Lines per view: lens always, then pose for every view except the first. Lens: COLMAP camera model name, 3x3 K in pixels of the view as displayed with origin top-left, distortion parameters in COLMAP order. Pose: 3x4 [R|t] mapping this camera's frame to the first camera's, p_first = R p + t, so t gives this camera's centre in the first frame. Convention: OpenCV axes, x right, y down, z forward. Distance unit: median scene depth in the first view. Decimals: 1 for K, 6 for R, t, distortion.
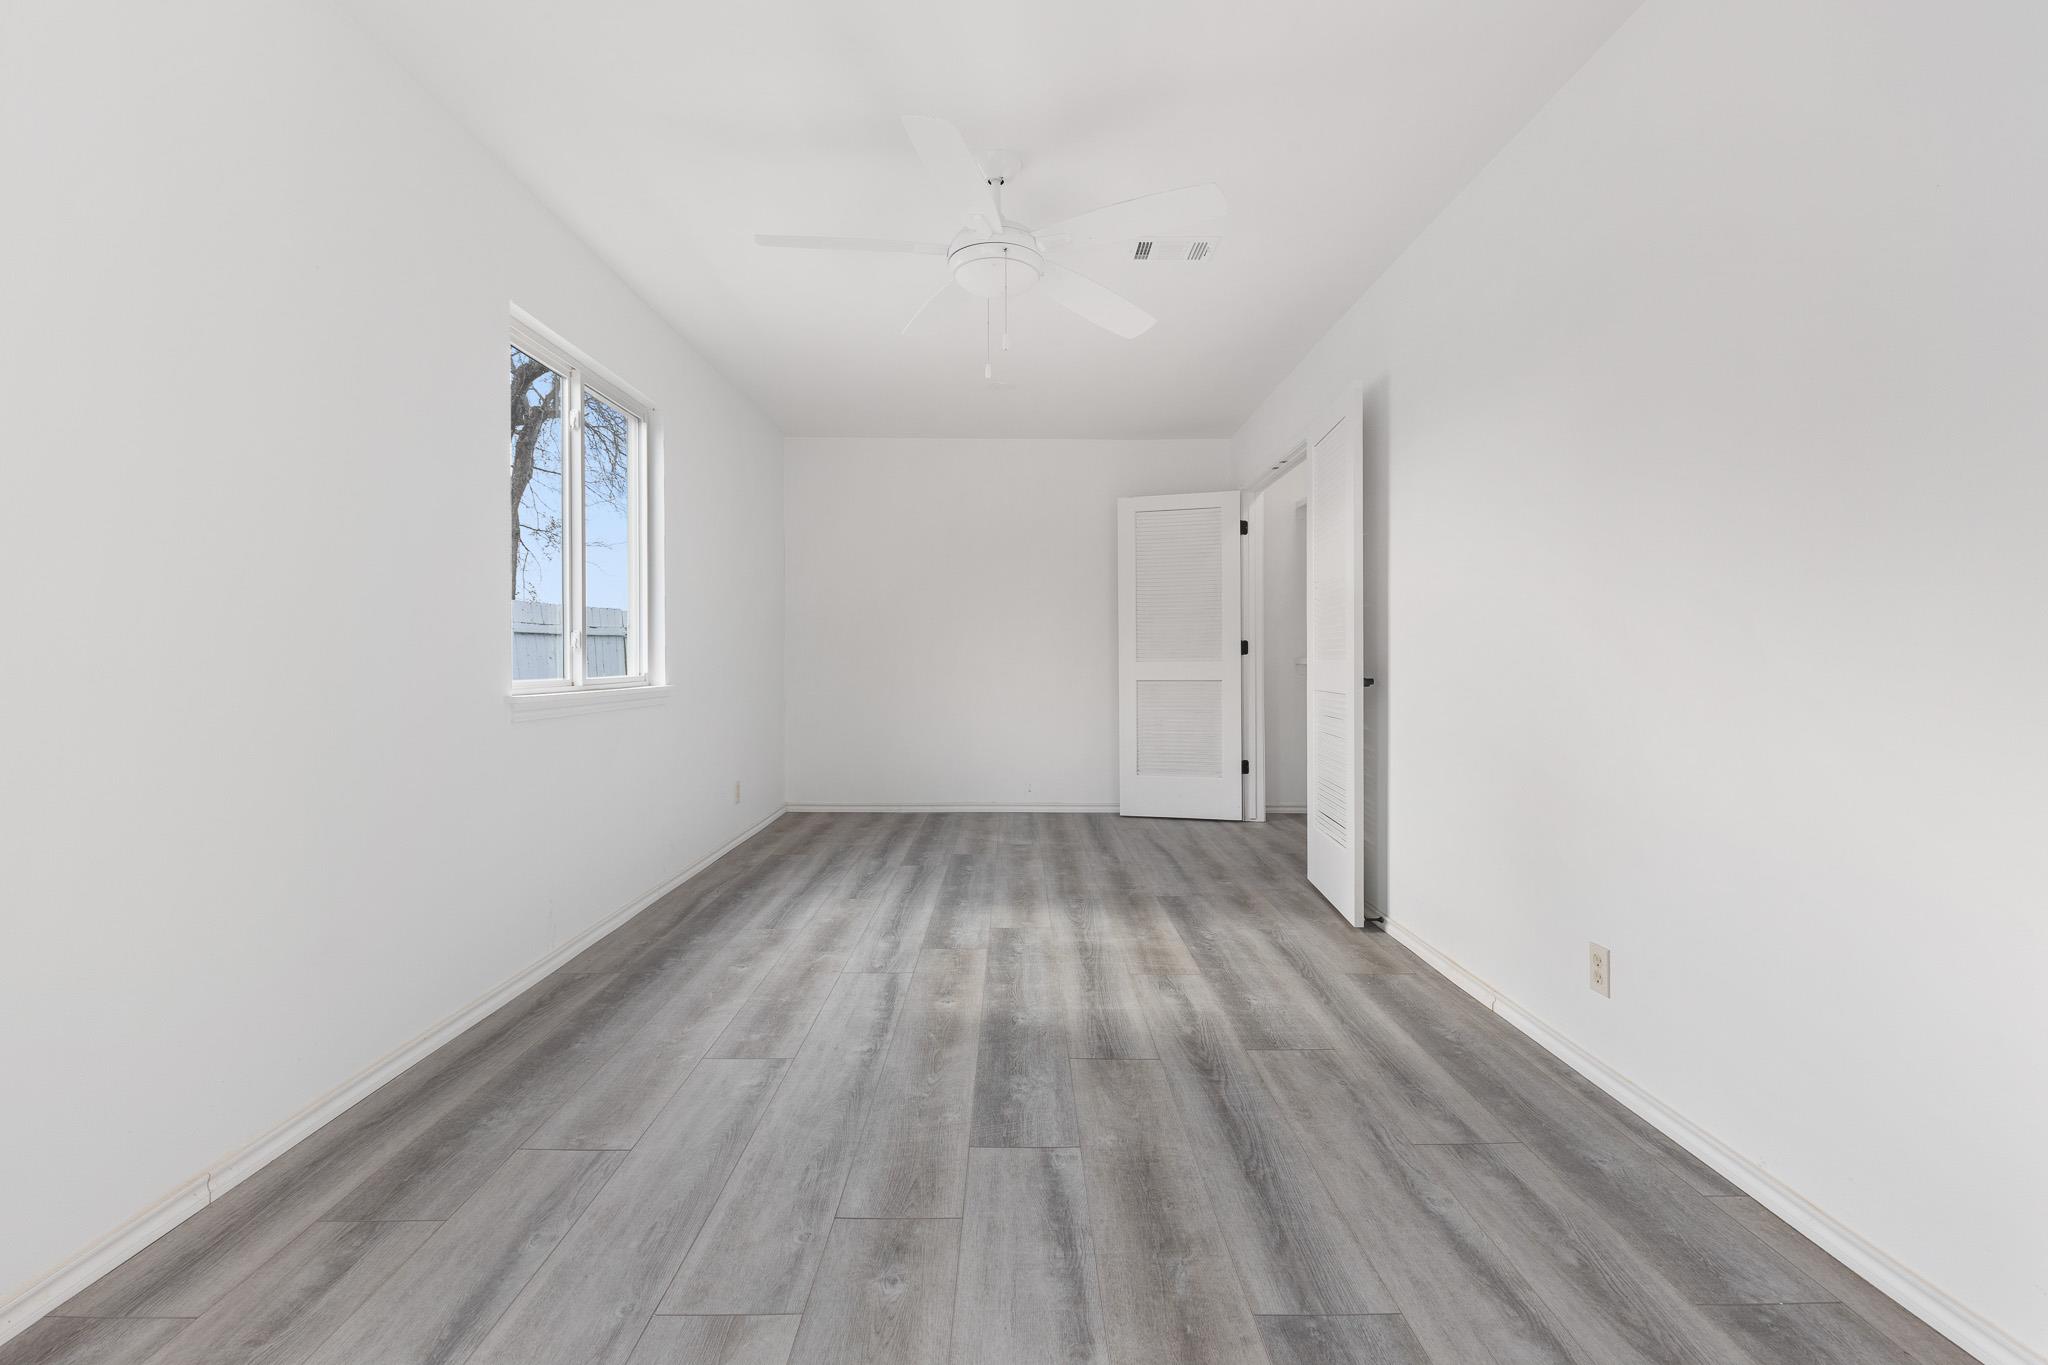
lens RADIAL K [[984.1, 0, 1022.8], [0, 984.1, 649.6], [0, 0, 1]] dist [0.001493, 0.000065]
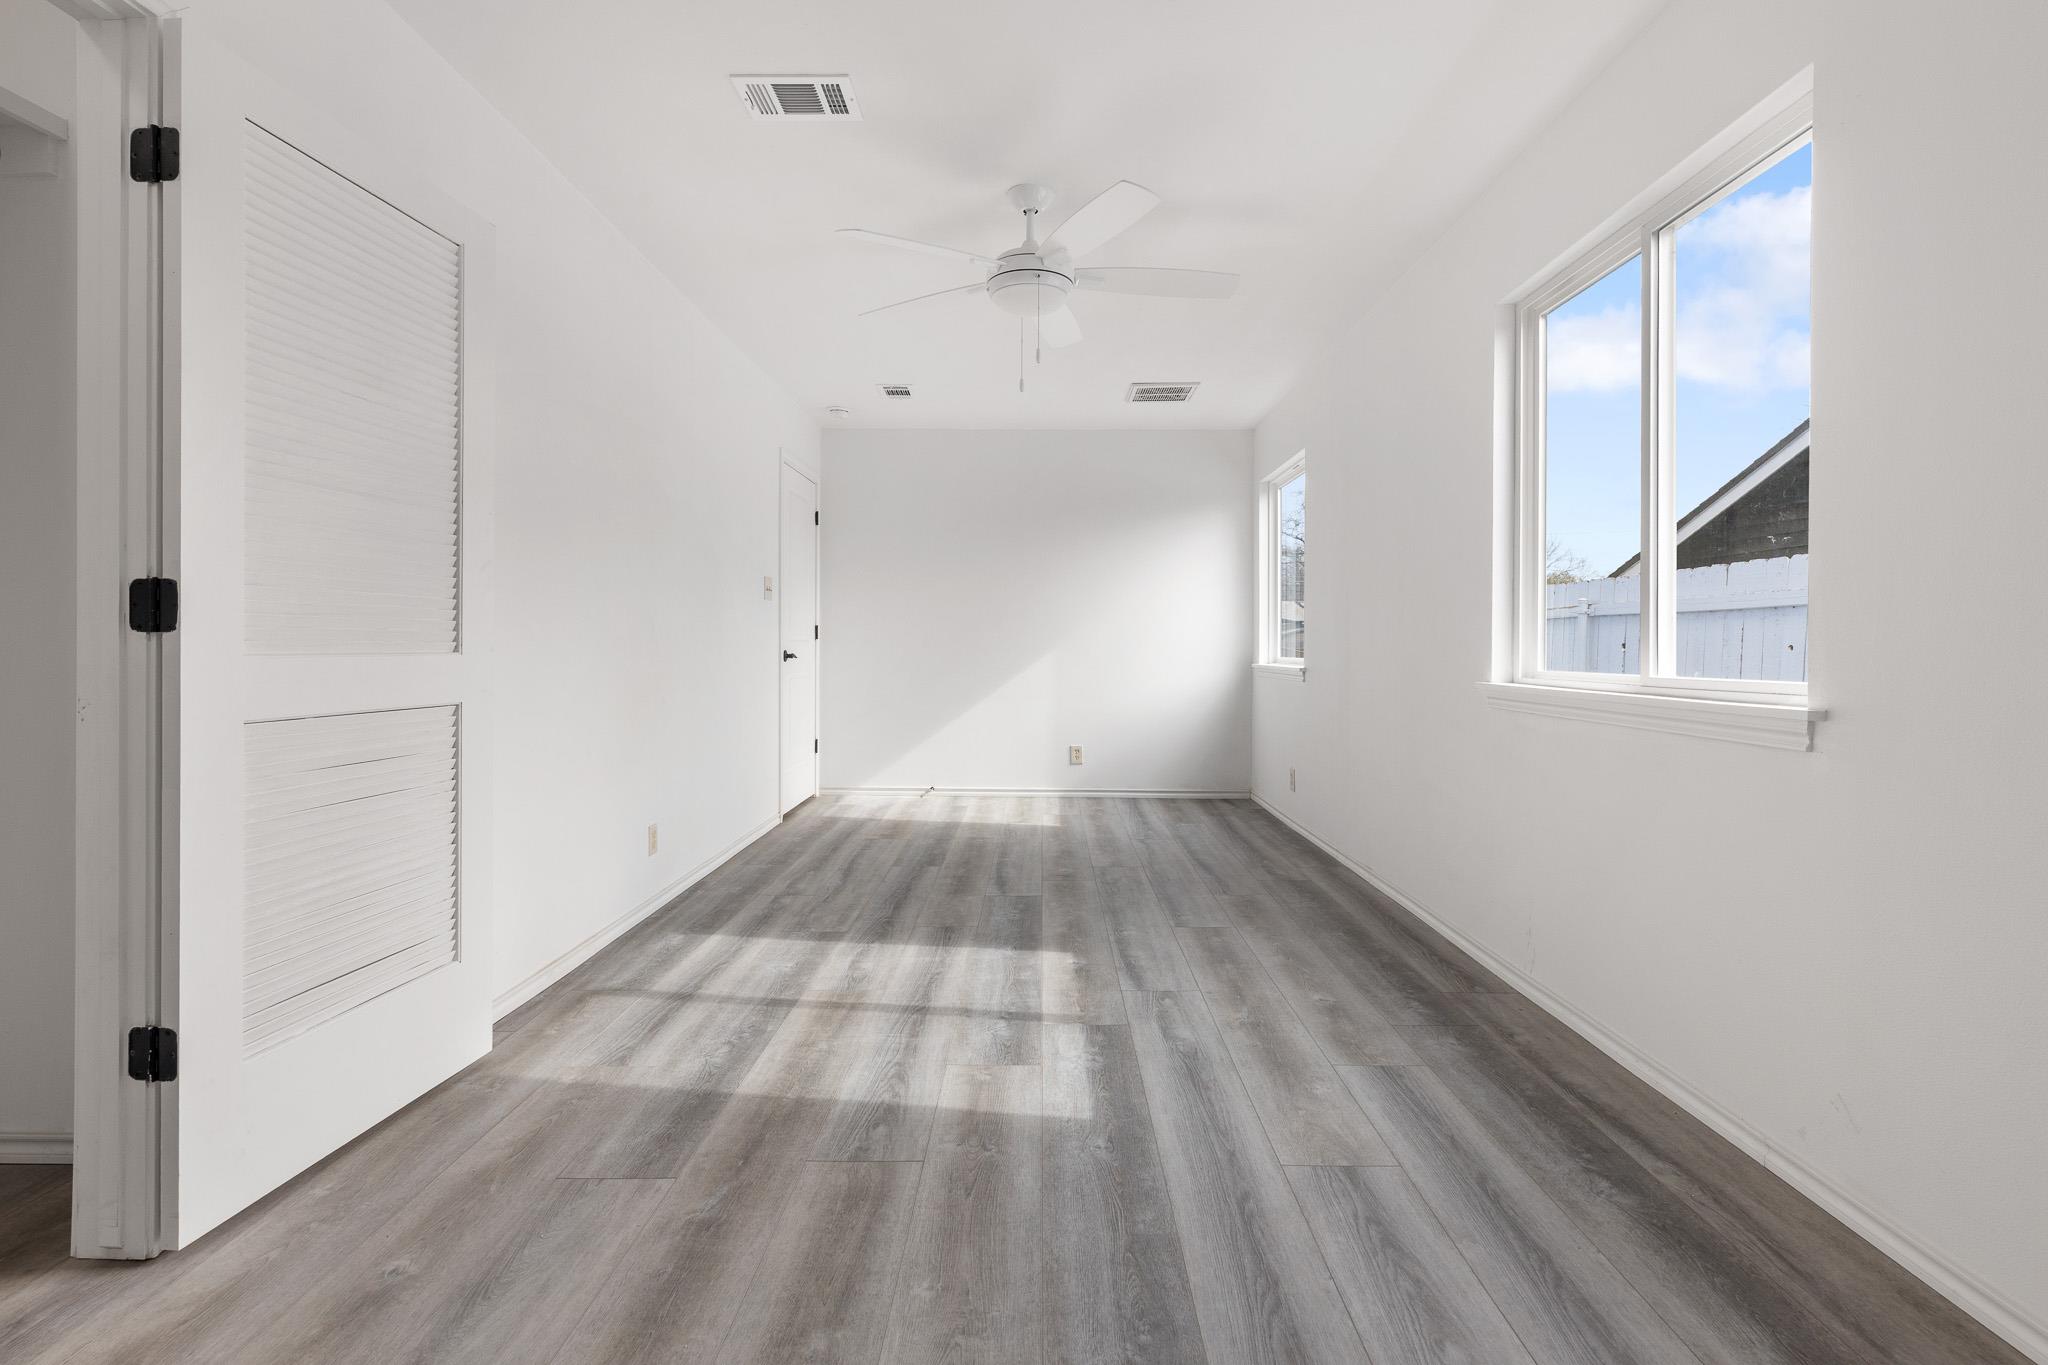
lens RADIAL K [[921.1, 0, 1030.1], [0, 921.1, 650.2], [0, 0, 1]] dist [0.001714, -0.000788]
pose [[-0.999822, -0.000370, 0.018869, -0.044127], [-0.000443, 0.999992, -0.003867, 0.016585], [-0.018867, -0.003874, -0.999814, 1.918207]]
